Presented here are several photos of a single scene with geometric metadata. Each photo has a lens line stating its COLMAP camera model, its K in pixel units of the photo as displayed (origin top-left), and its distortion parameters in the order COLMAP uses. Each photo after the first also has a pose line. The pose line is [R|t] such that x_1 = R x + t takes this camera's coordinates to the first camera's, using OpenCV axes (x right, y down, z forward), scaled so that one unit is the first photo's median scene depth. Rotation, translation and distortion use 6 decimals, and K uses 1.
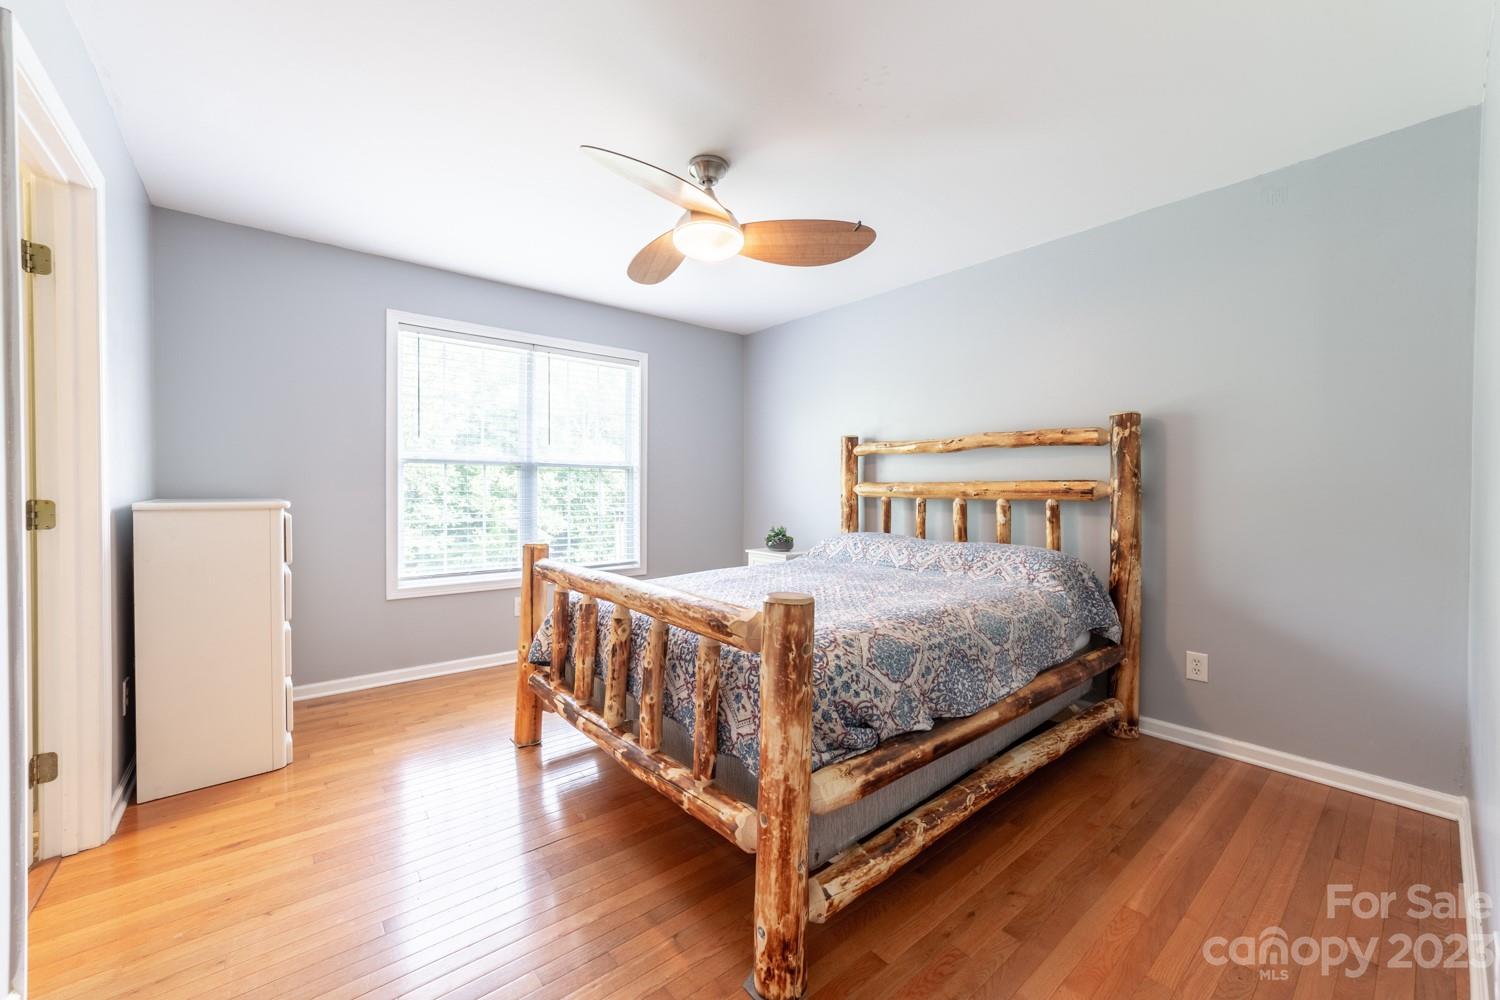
lens RADIAL K [[585.8, 0, 746.5], [0, 585.8, 494.4], [0, 0, 1]] dist [-0.019827, 0.007018]
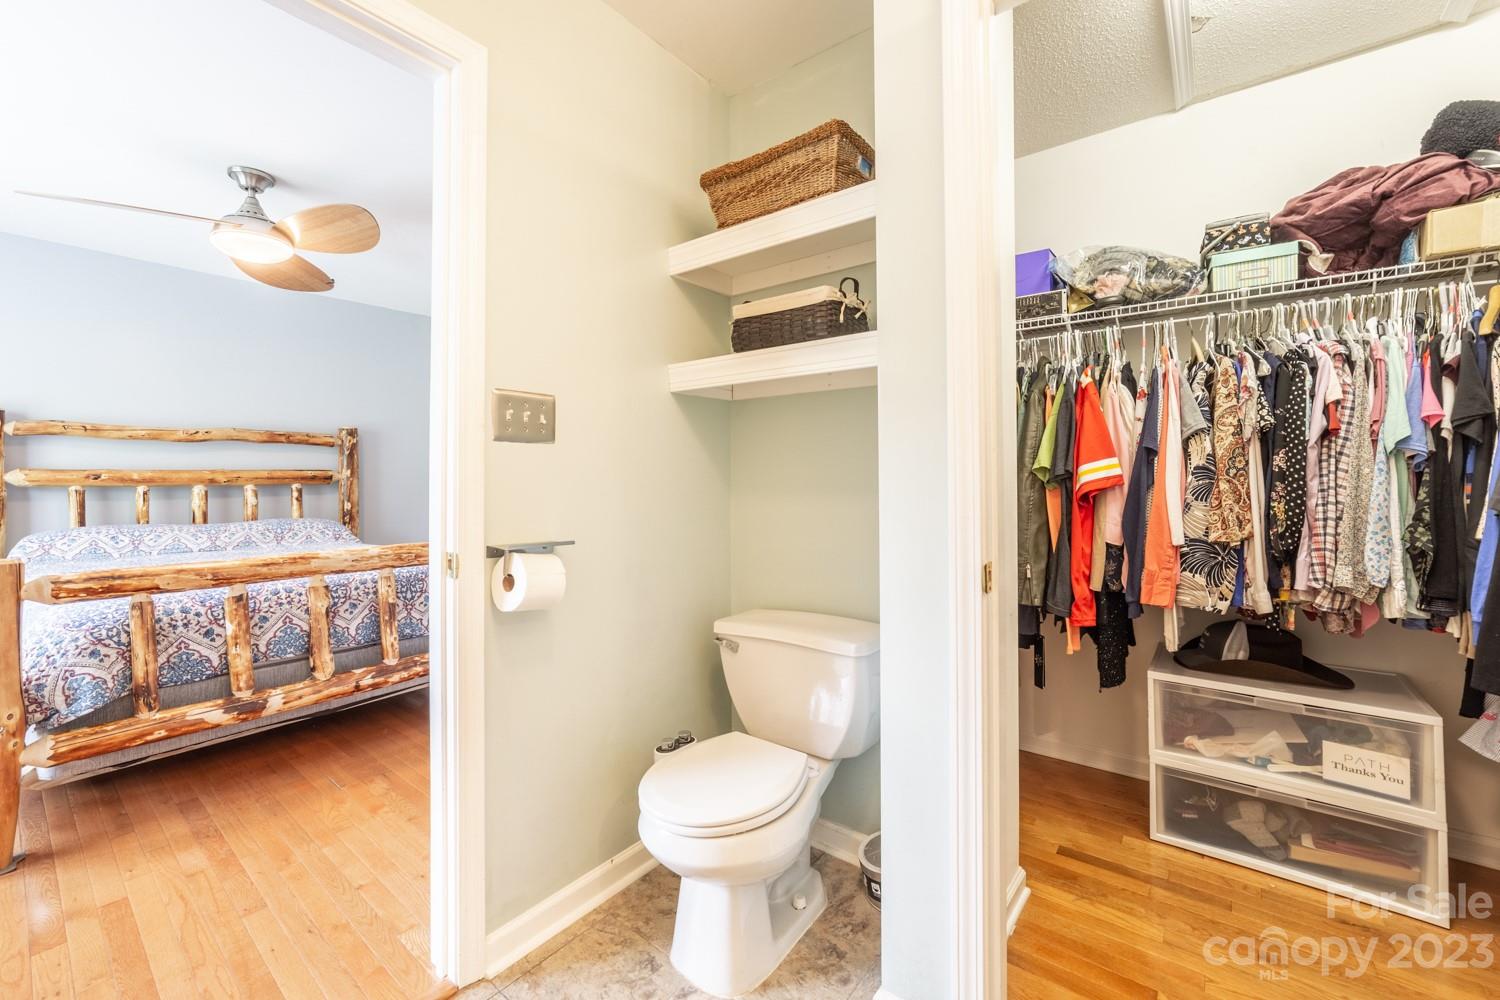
lens RADIAL K [[585.8, 0, 746.5], [0, 585.8, 494.4], [0, 0, 1]] dist [-0.019827, 0.007018]
pose [[-0.218437, -0.034964, 0.975224, -1.023741], [0.008057, 0.999259, 0.037630, -0.009053], [-0.975818, 0.016077, -0.217994, 0.271473]]
